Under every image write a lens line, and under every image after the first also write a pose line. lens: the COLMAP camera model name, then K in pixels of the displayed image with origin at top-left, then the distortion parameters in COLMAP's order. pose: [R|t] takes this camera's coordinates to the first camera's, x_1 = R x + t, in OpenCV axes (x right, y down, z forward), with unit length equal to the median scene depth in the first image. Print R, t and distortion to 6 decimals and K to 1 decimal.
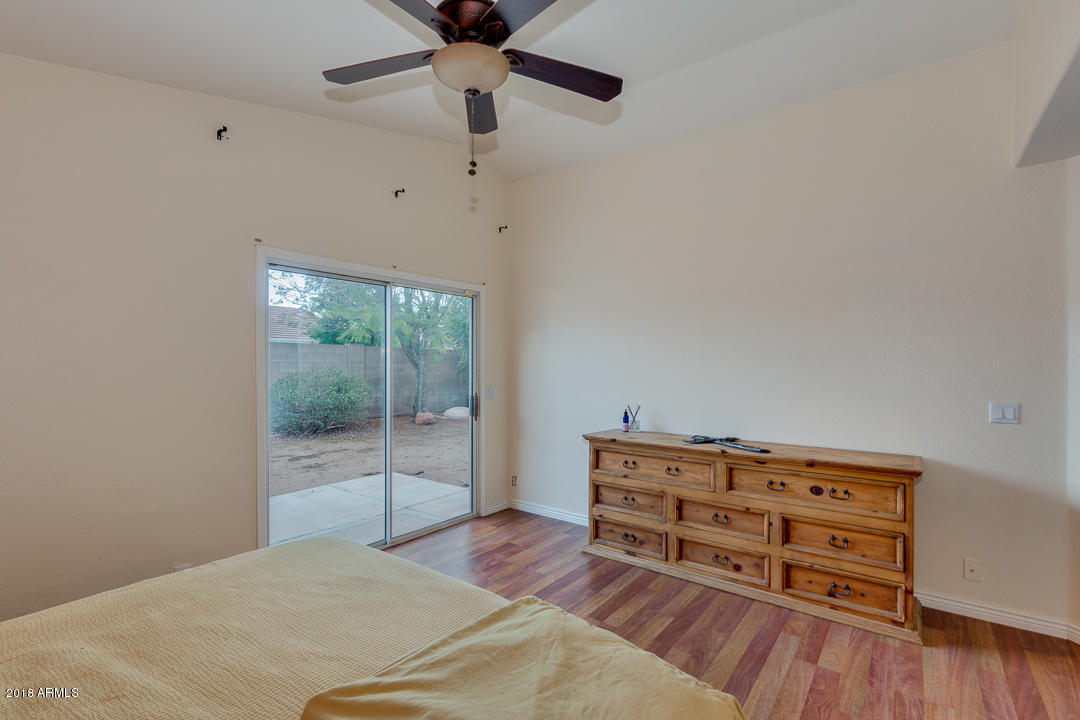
lens RADIAL K [[490.6, 0, 550.4], [0, 490.6, 370.3], [0, 0, 1]] dist [0.003583, -0.000983]
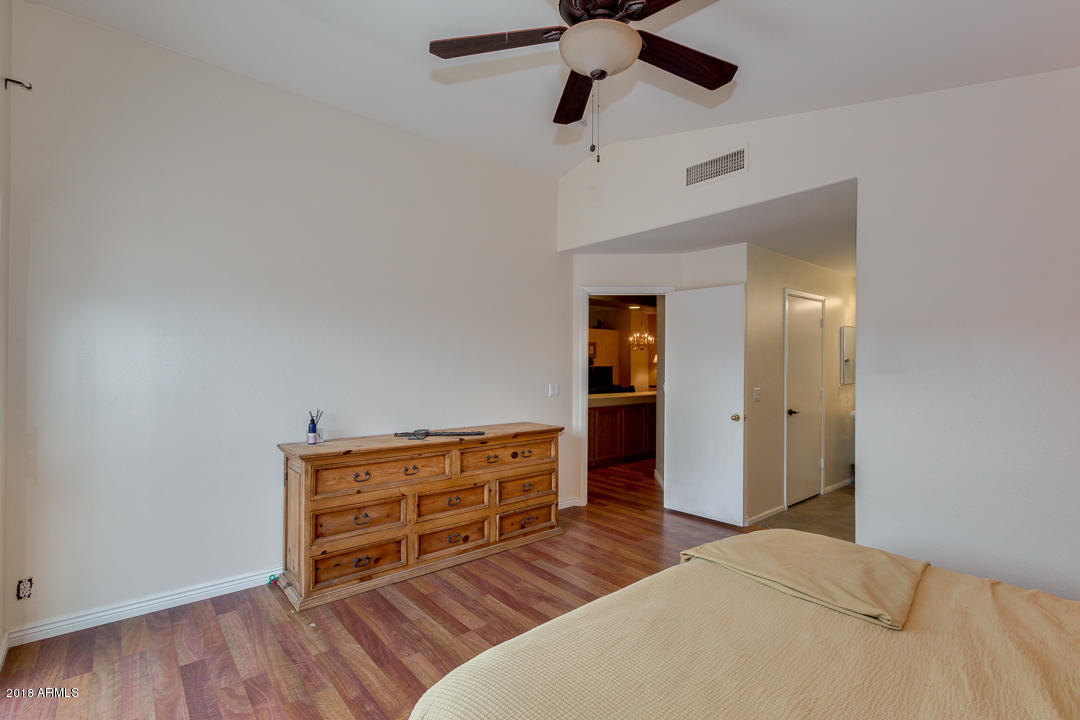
lens RADIAL K [[490.6, 0, 546.9], [0, 490.6, 354.0], [0, 0, 1]] dist [0.003583, -0.000983]
pose [[0.217056, 0.022752, 0.975894, -0.673532], [0.007184, 0.999664, -0.024904, -0.001726], [-0.976133, 0.012416, 0.216820, 0.529897]]
